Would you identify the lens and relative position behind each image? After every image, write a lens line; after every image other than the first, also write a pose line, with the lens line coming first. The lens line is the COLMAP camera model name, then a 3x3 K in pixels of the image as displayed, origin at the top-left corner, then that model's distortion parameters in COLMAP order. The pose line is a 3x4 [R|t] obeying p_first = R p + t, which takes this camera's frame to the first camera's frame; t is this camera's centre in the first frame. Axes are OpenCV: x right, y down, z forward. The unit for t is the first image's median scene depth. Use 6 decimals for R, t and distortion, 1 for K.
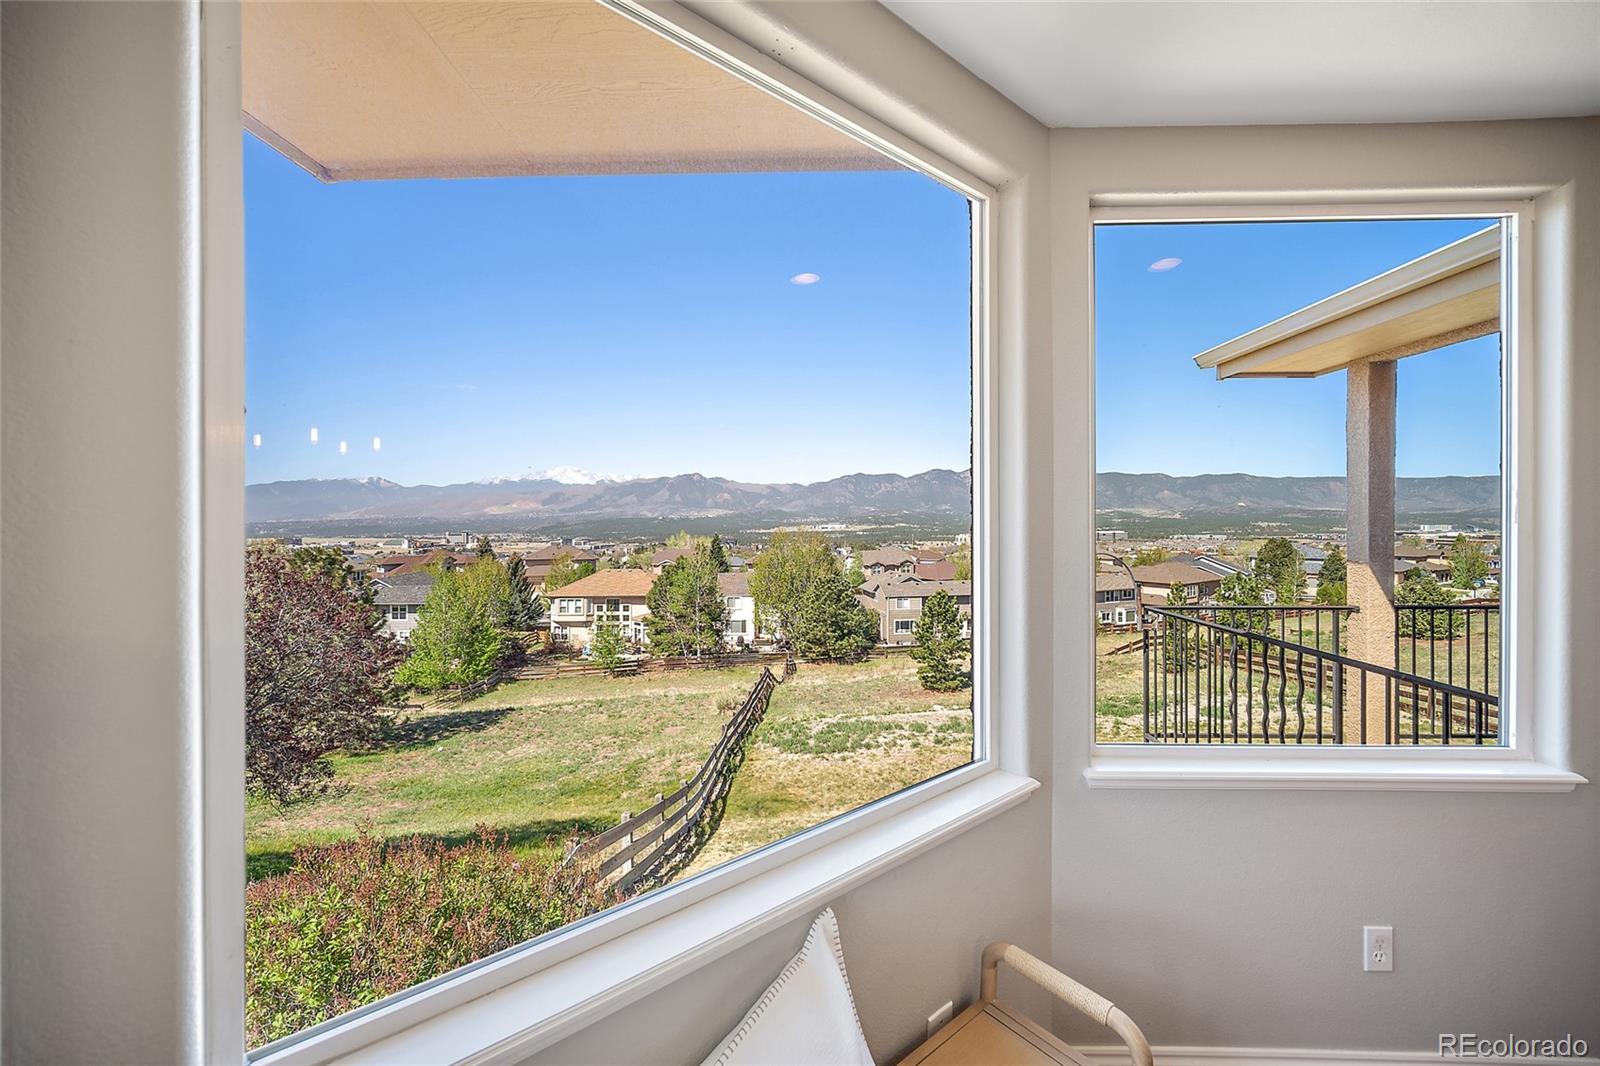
lens RADIAL K [[630.0, 0, 799.8], [0, 630.0, 521.2], [0, 0, 1]] dist [-0.001281, 0.000274]
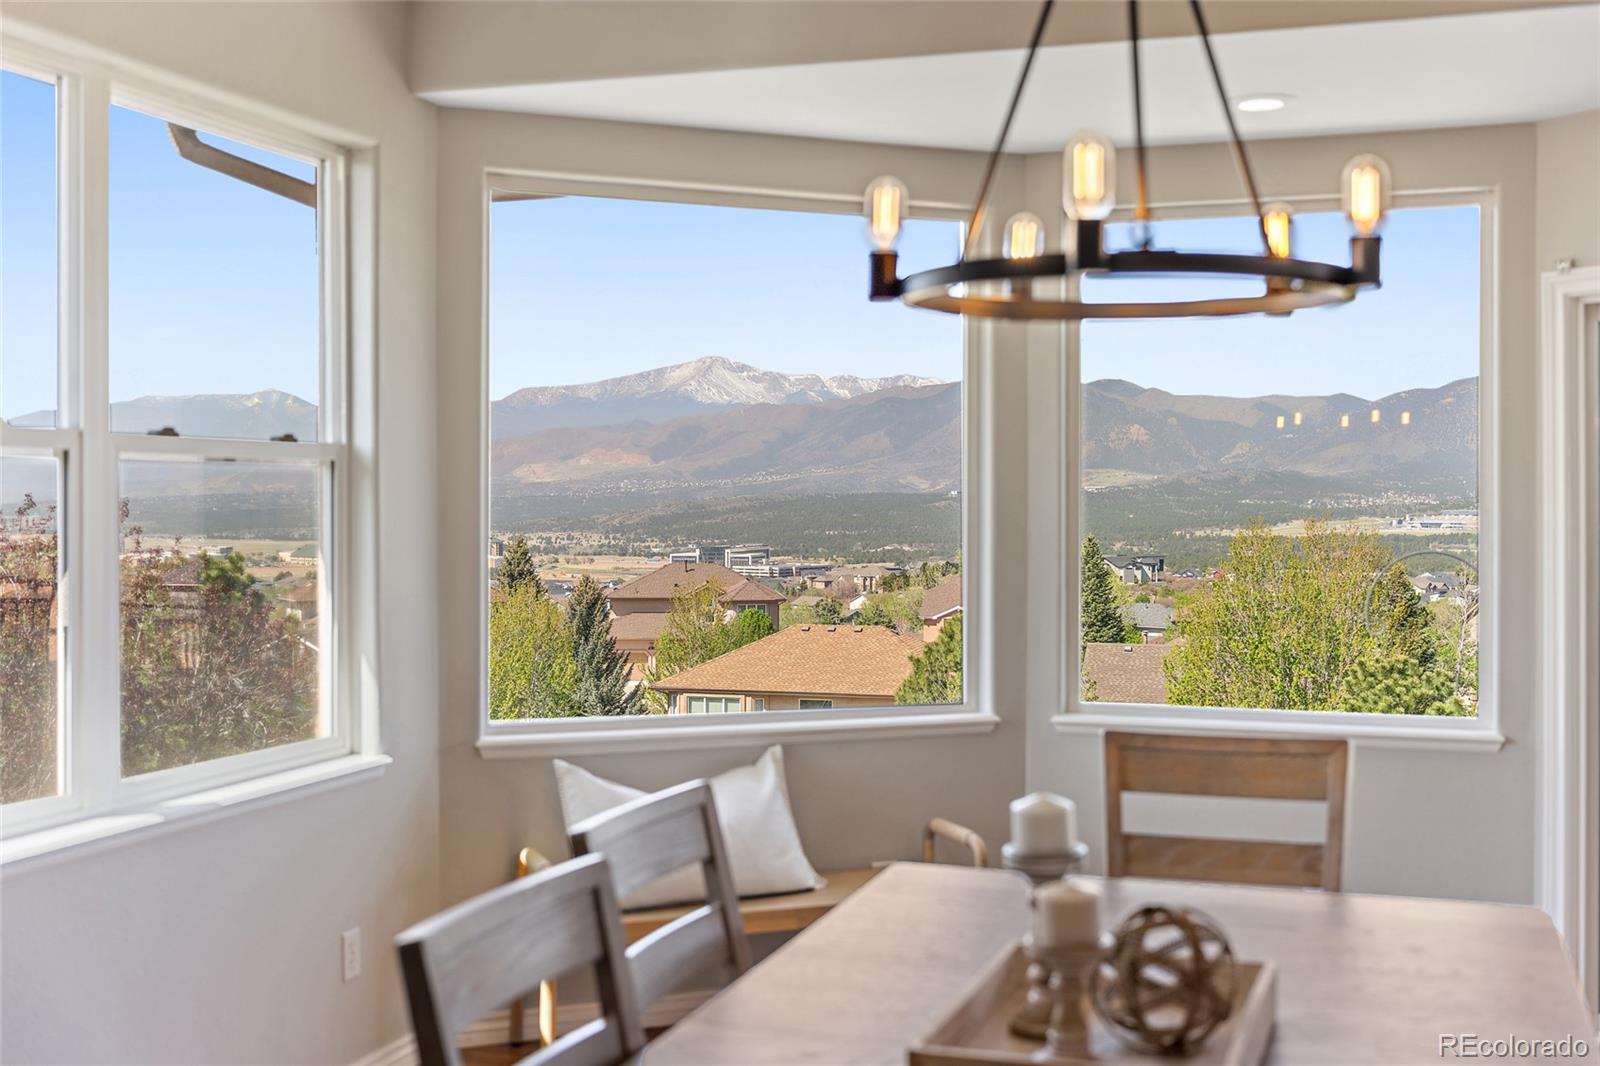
lens RADIAL K [[1764.3, 0, 806.8], [0, 1764.3, 527.1], [0, 0, 1]] dist [0.005764, 0.000000]
pose [[0.955066, 0.009383, -0.296246, 0.009397], [-0.005458, 0.999886, 0.014072, 0.000290], [0.296344, -0.011823, 0.955008, -0.020438]]
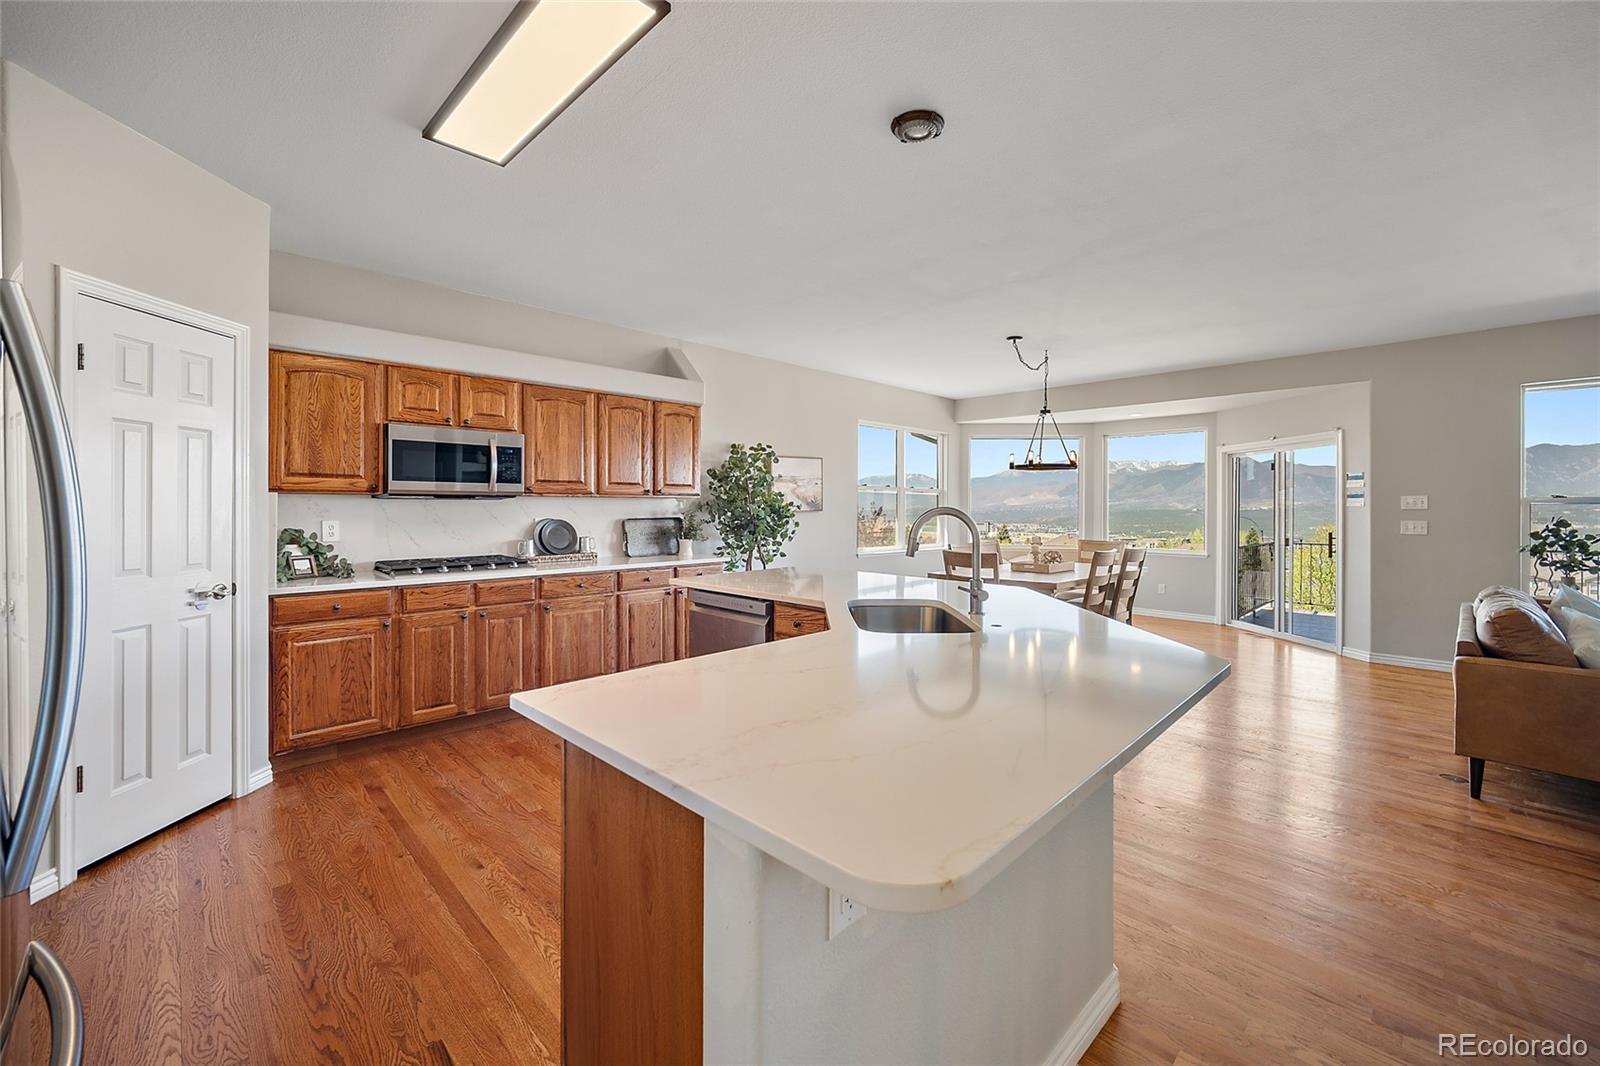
lens RADIAL K [[630.0, 0, 815.3], [0, 630.0, 510.5], [0, 0, 1]] dist [-0.001281, 0.000274]
pose [[0.728405, 0.009655, -0.685079, 0.185342], [-0.011518, 0.999932, 0.001846, 0.013027], [0.685050, 0.006546, 0.728467, -0.303398]]
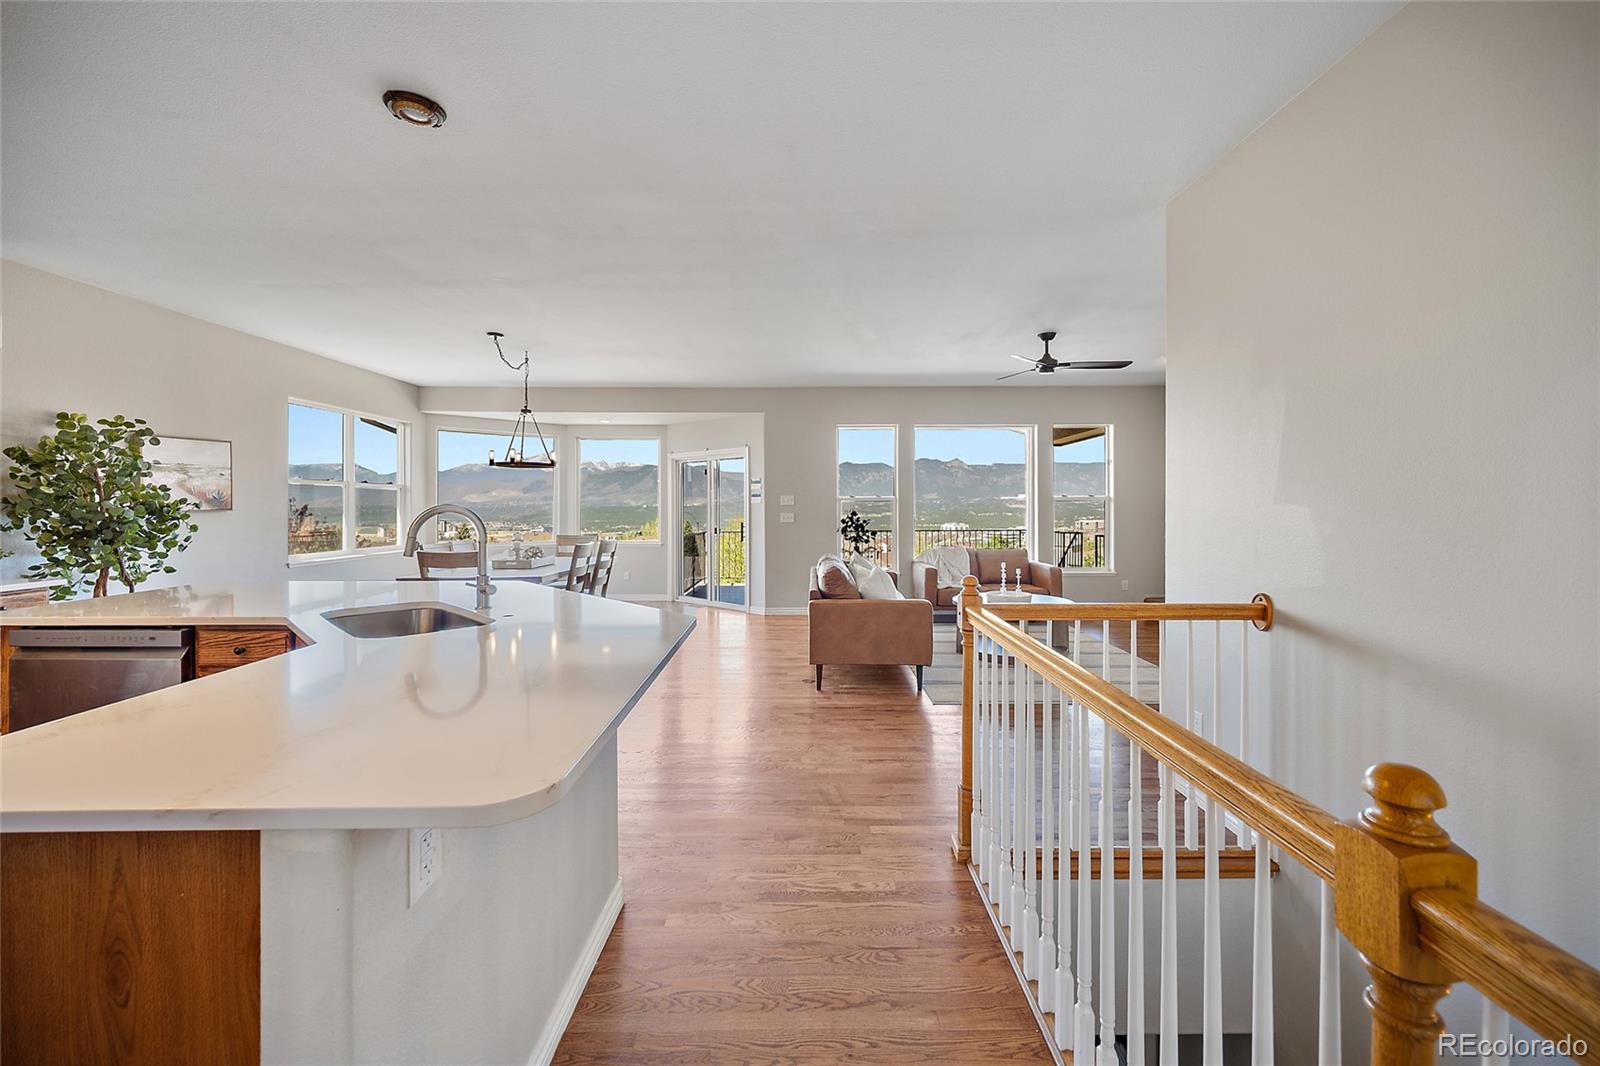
lens RADIAL K [[630.0, 0, 793.9], [0, 630.0, 506.6], [0, 0, 1]] dist [-0.001281, 0.000274]
pose [[0.999803, 0.002870, 0.019659, 0.183095], [-0.002762, 0.999981, -0.005494, 0.013237], [-0.019675, 0.005438, 0.999792, -0.329114]]
